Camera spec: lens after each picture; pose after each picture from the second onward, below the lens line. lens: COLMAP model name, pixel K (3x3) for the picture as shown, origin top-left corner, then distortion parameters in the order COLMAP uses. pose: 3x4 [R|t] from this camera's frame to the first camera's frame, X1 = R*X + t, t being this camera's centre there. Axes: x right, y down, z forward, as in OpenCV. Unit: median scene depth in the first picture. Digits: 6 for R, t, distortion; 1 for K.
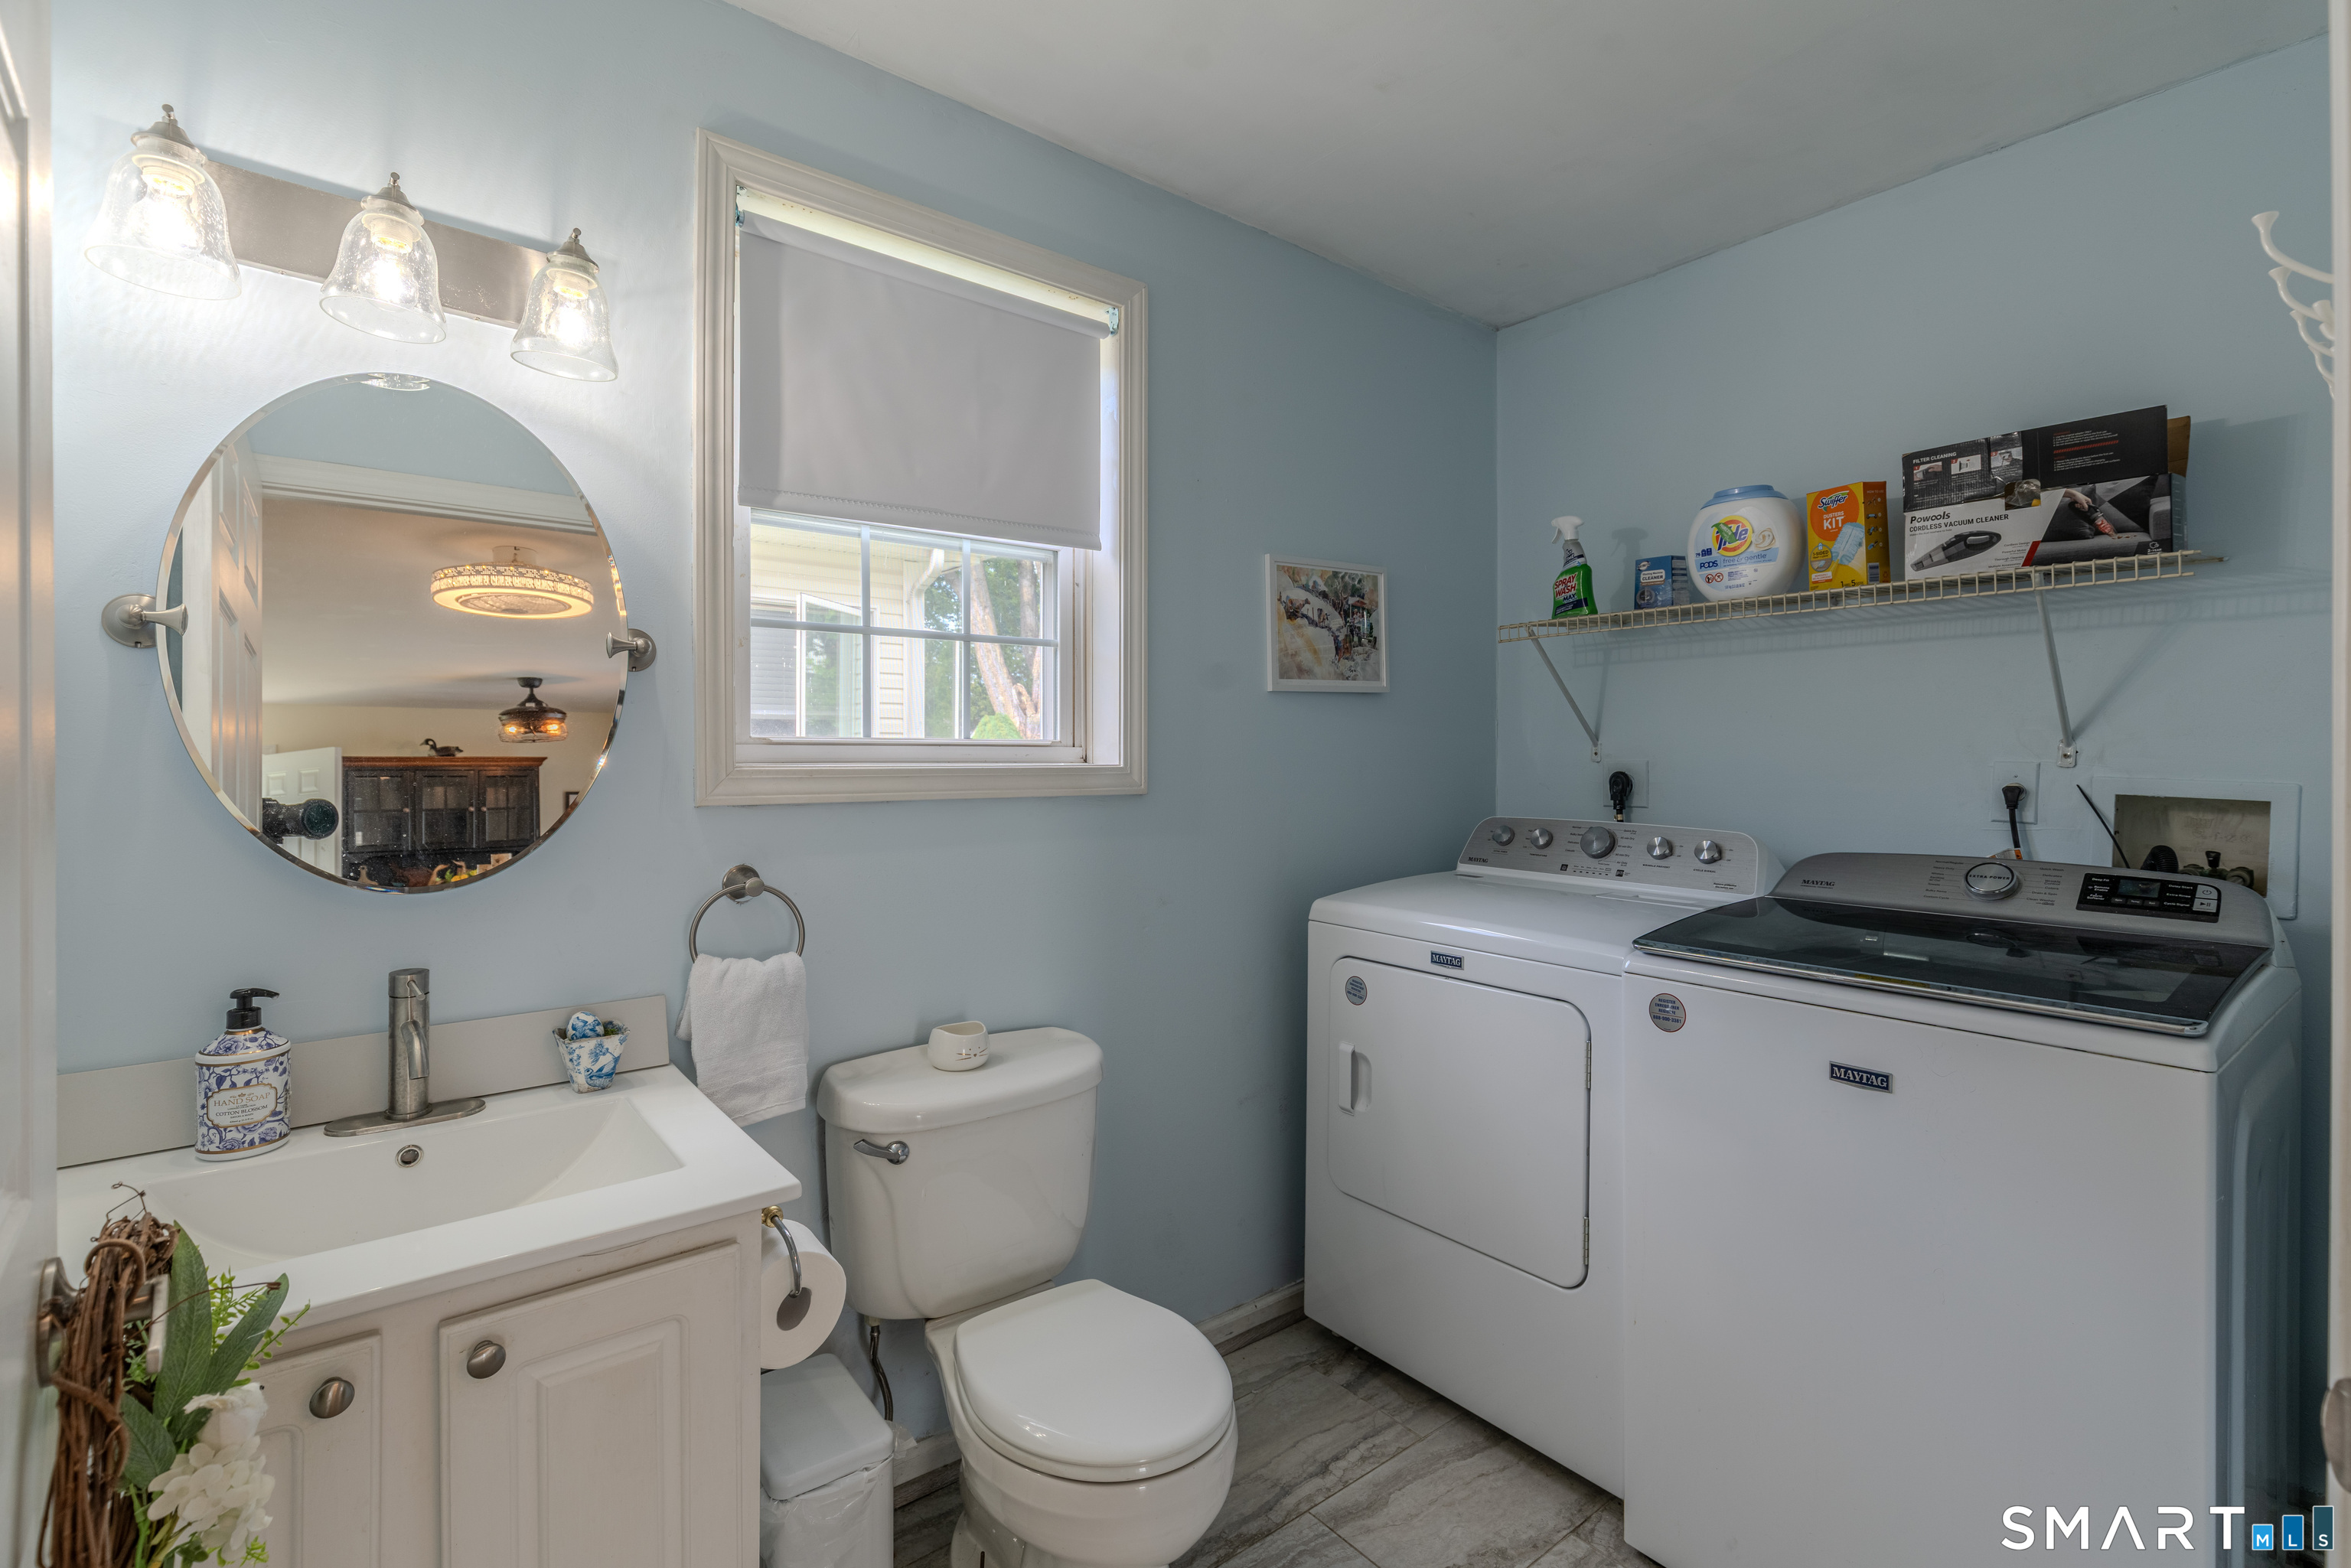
lens RADIAL K [[1081.3, 0, 1250.7], [0, 1081.3, 763.3], [0, 0, 1]] dist [0.001790, 0.000290]
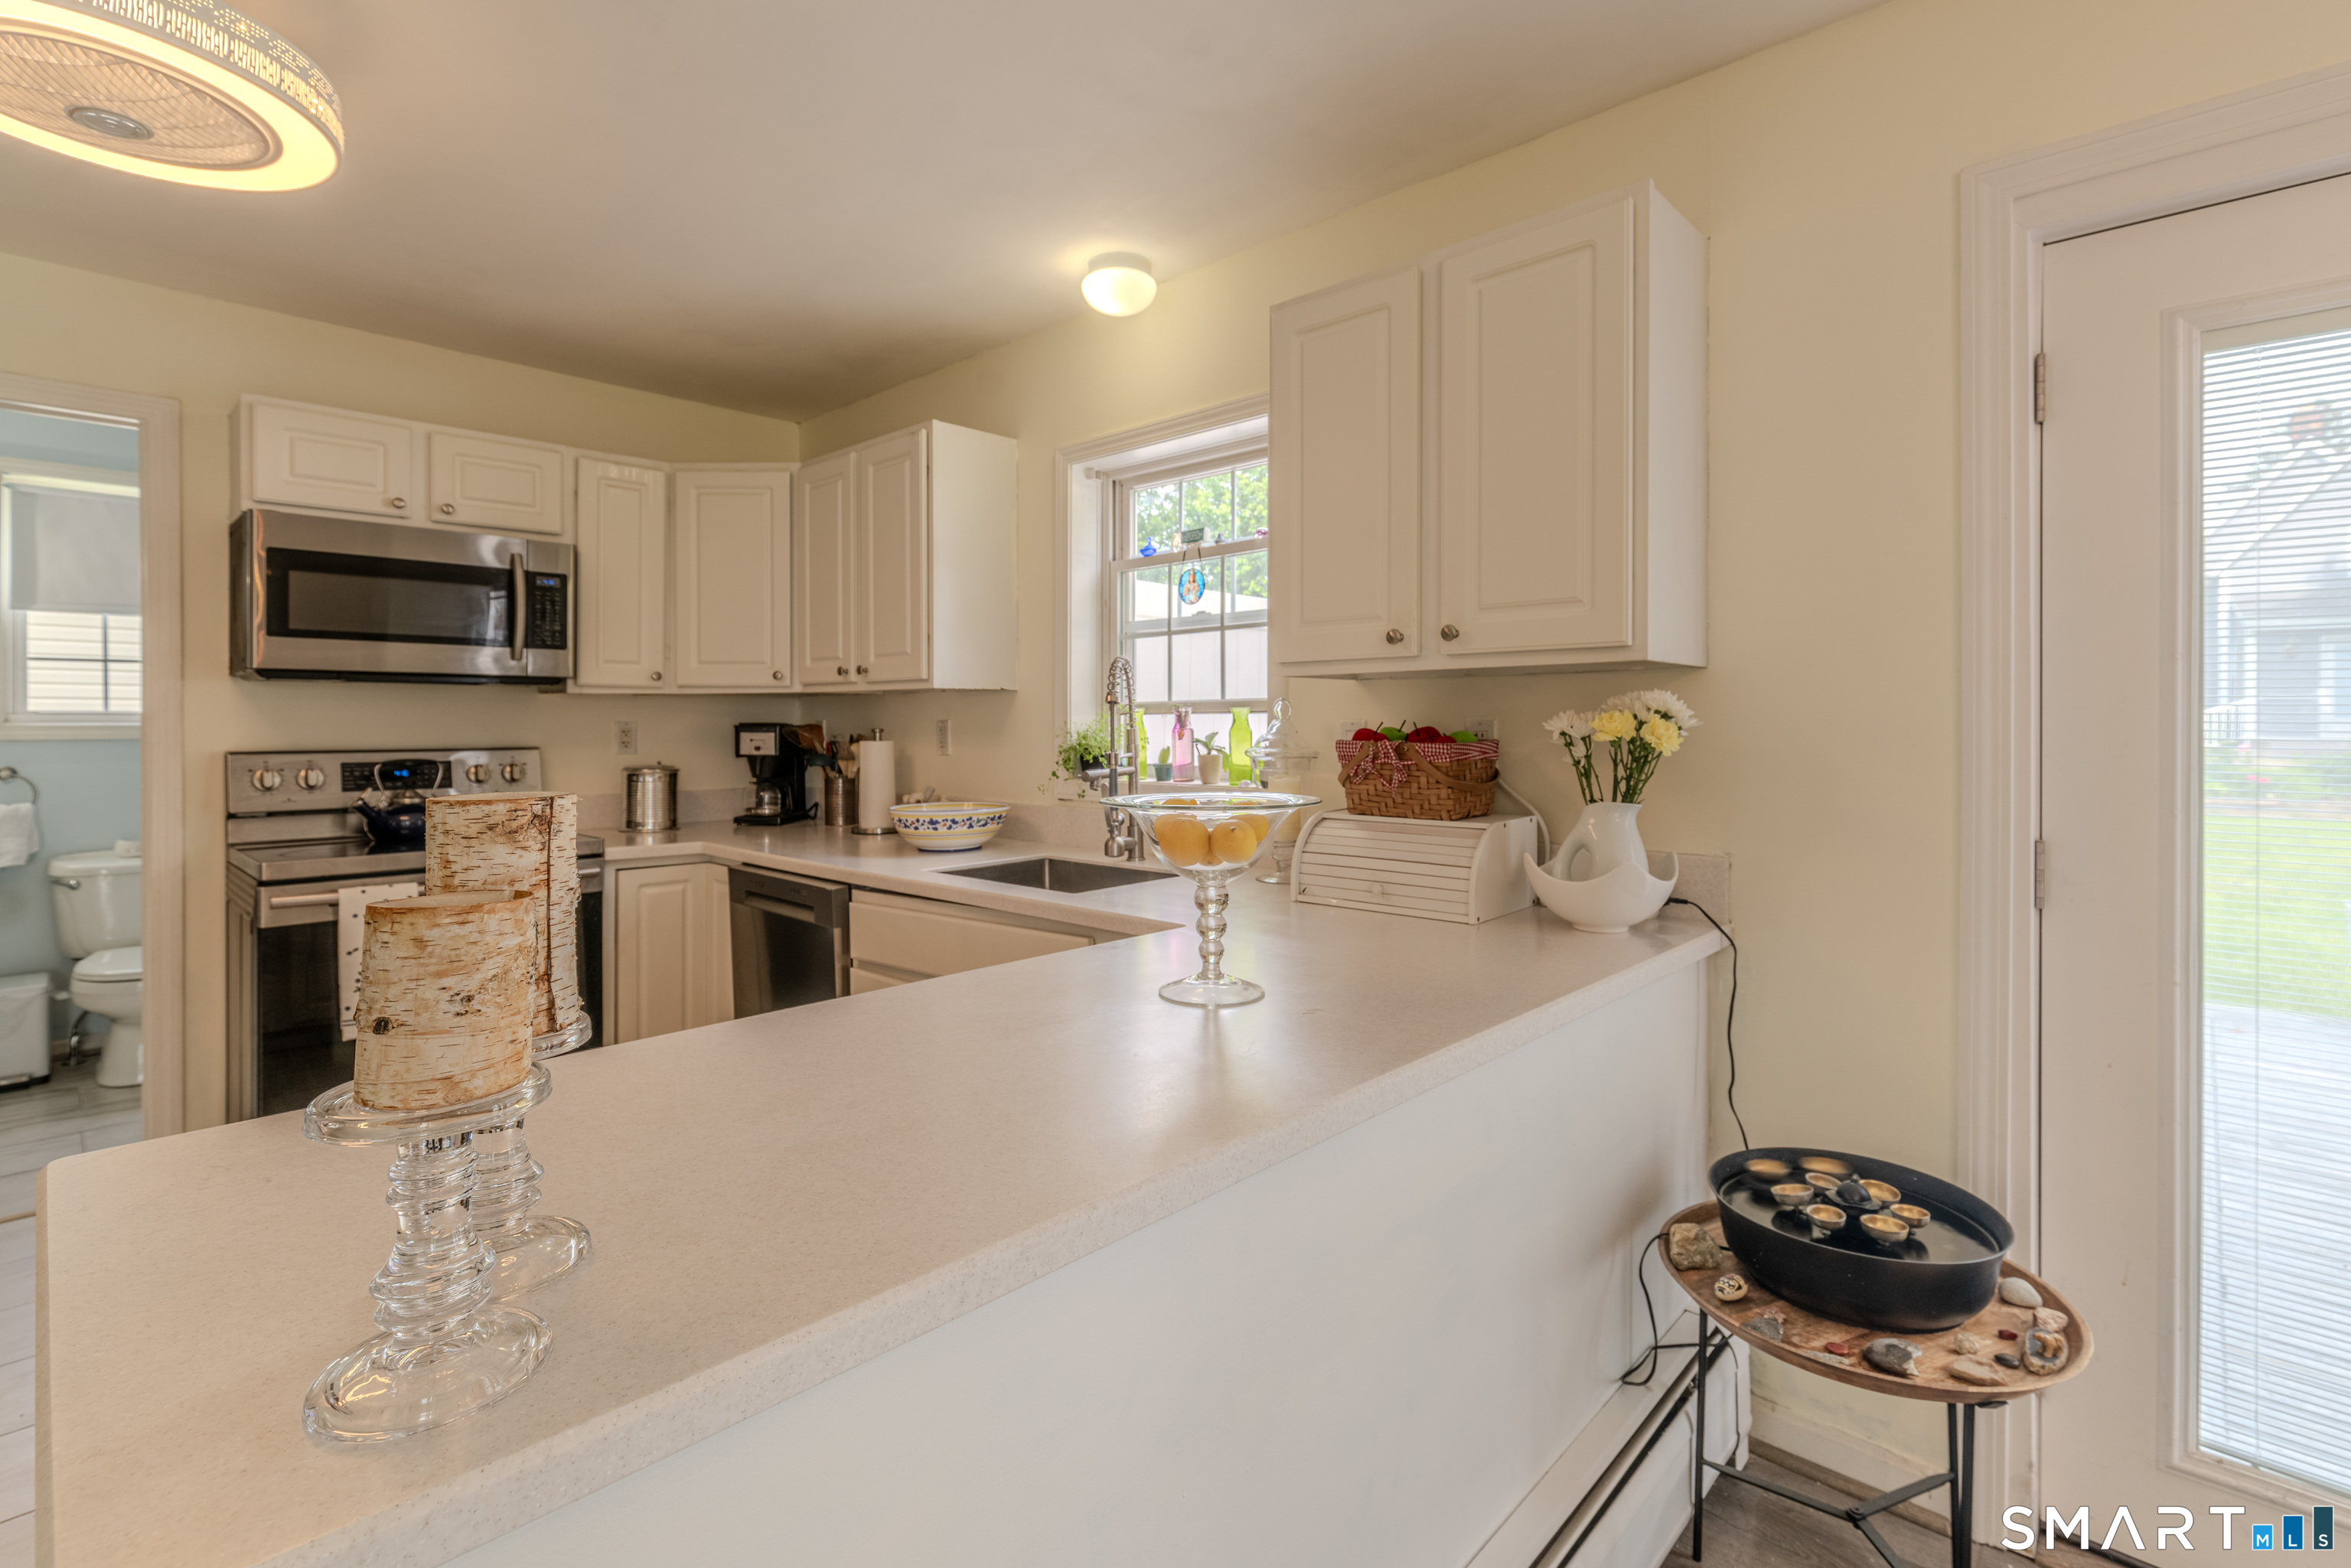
lens RADIAL K [[1085.3, 0, 1183.3], [0, 1085.3, 726.3], [0, 0, 1]] dist [0.002602, -0.000065]
pose [[0.993020, -0.002053, 0.117930, 1.769643], [0.002303, 0.999995, -0.001988, 0.019425], [-0.117925, 0.002246, 0.993020, -1.624654]]
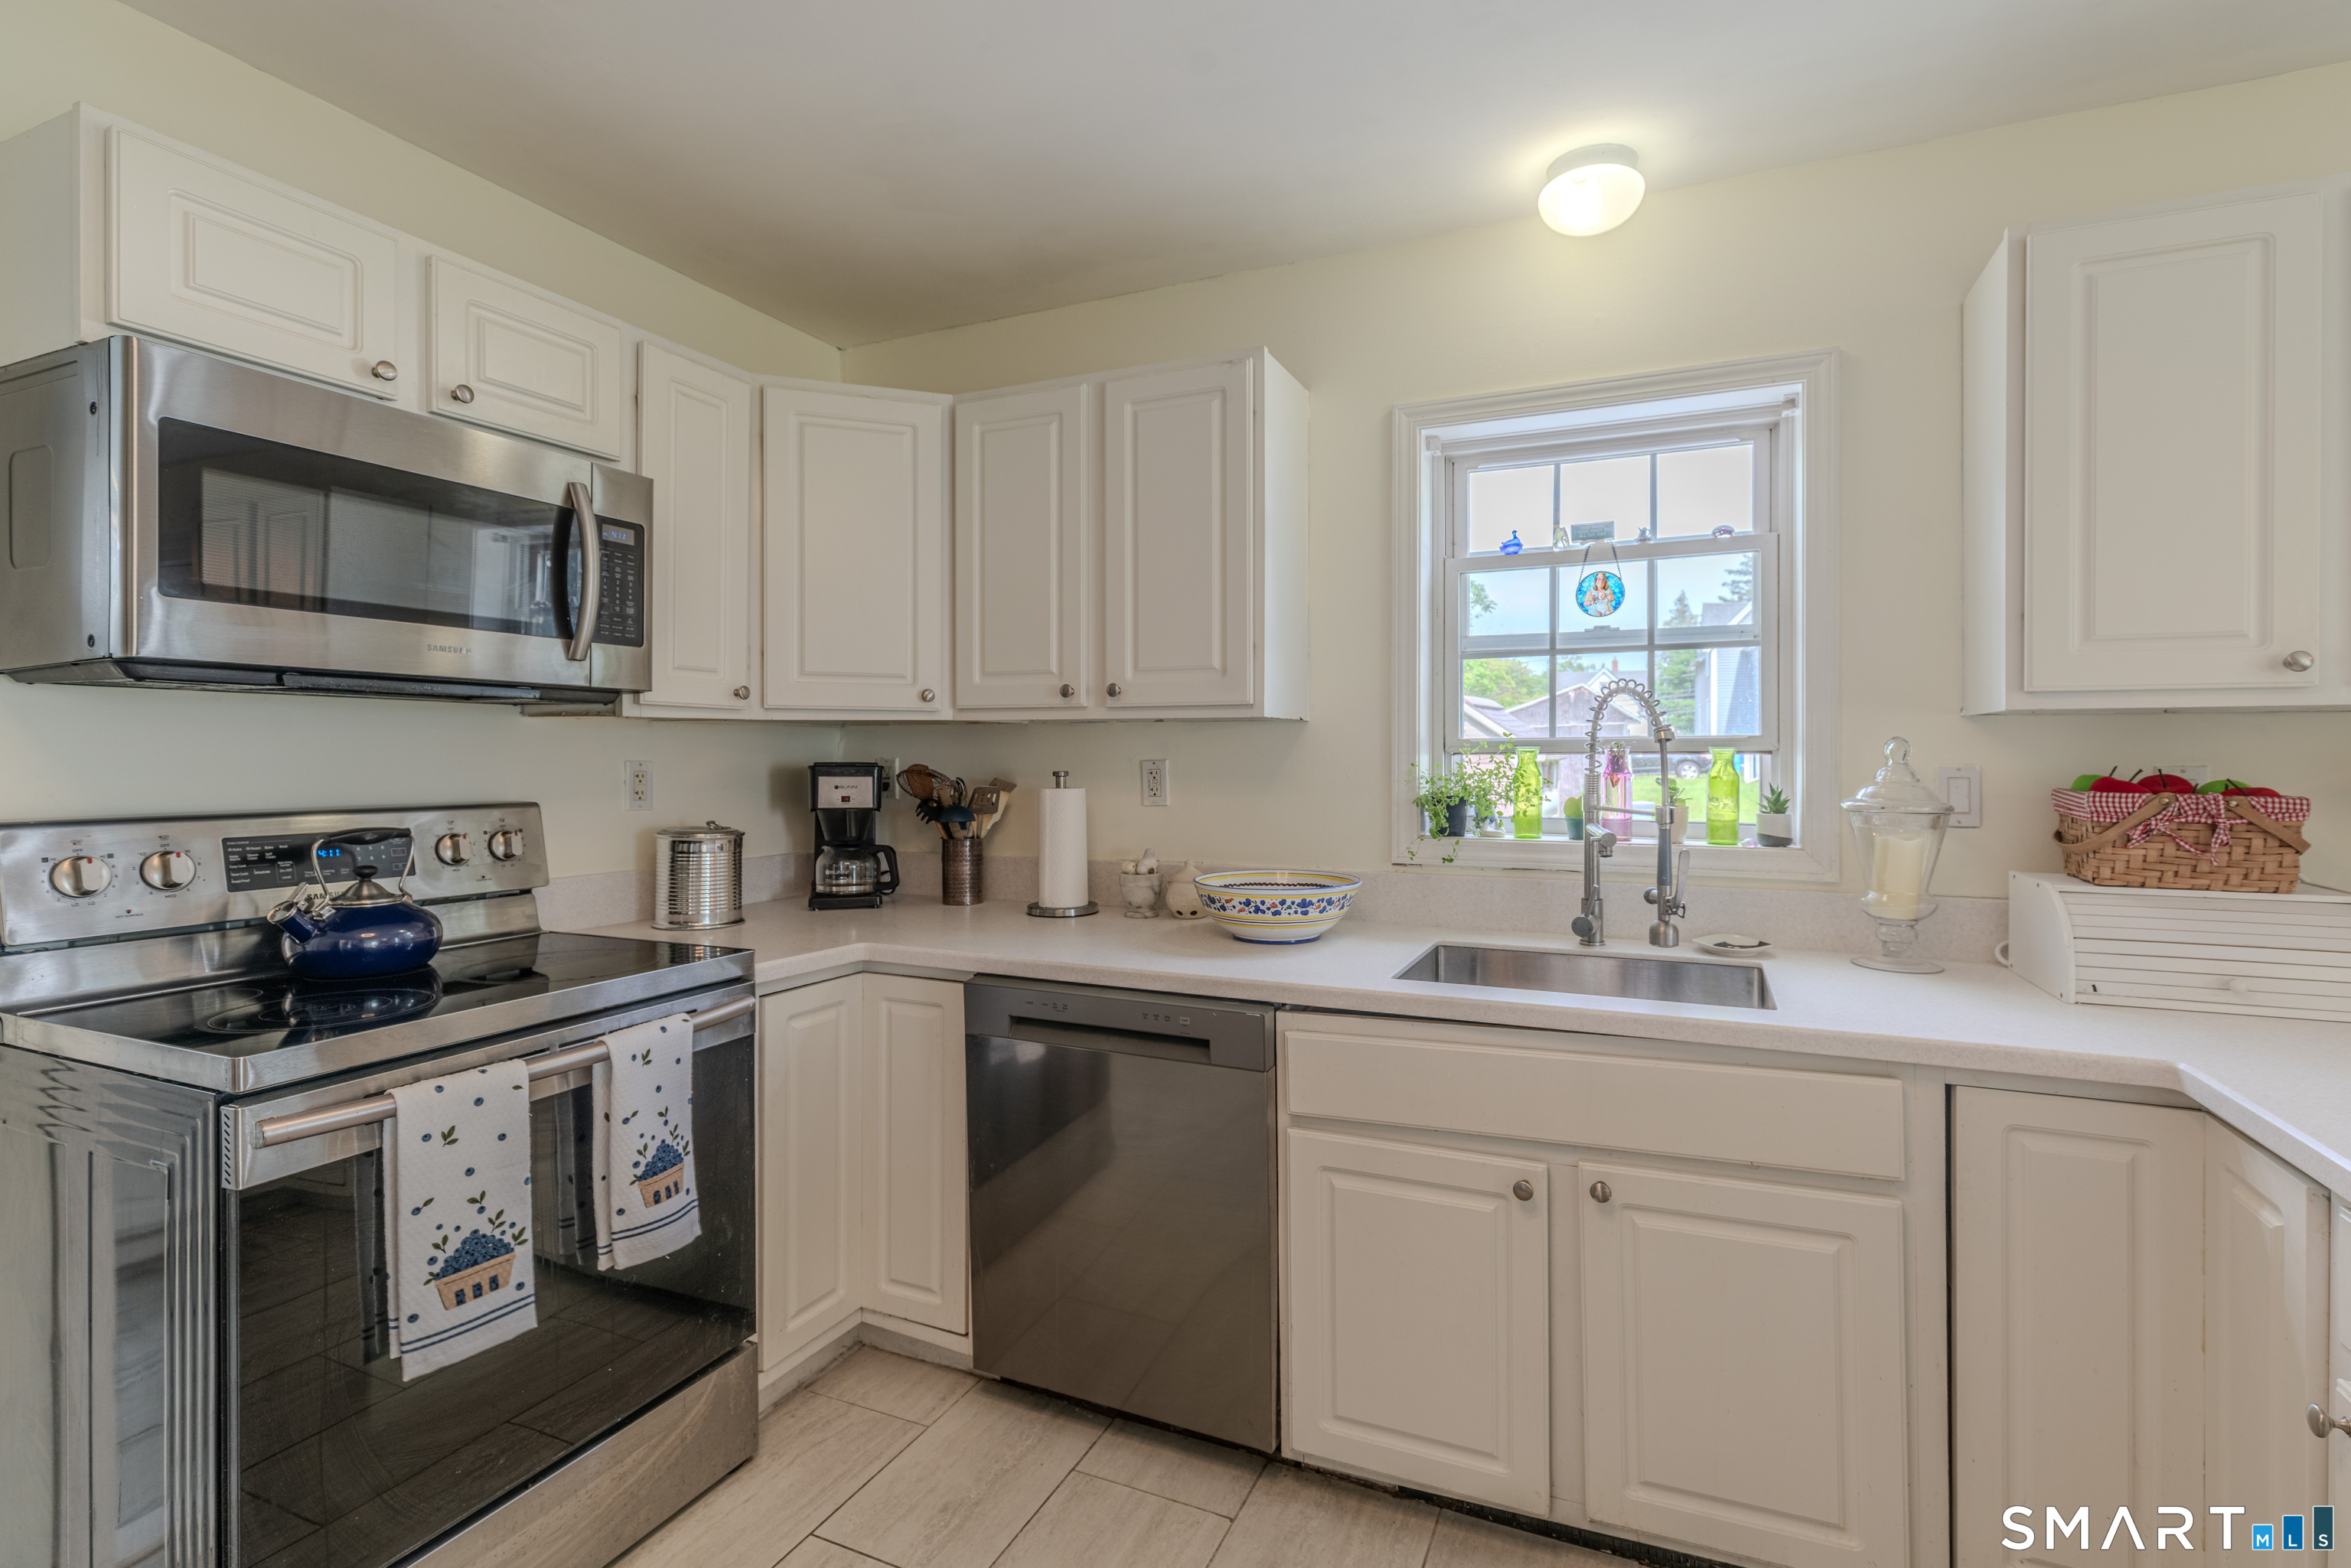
lens RADIAL K [[1081.3, 0, 1250.7], [0, 1081.3, 763.3], [0, 0, 1]] dist [0.001790, 0.000290]
pose [[0.896217, -0.002137, 0.443610, 0.985130], [0.001610, 0.999997, 0.001564, 0.005271], [-0.443612, -0.000688, 0.896218, -0.950316]]
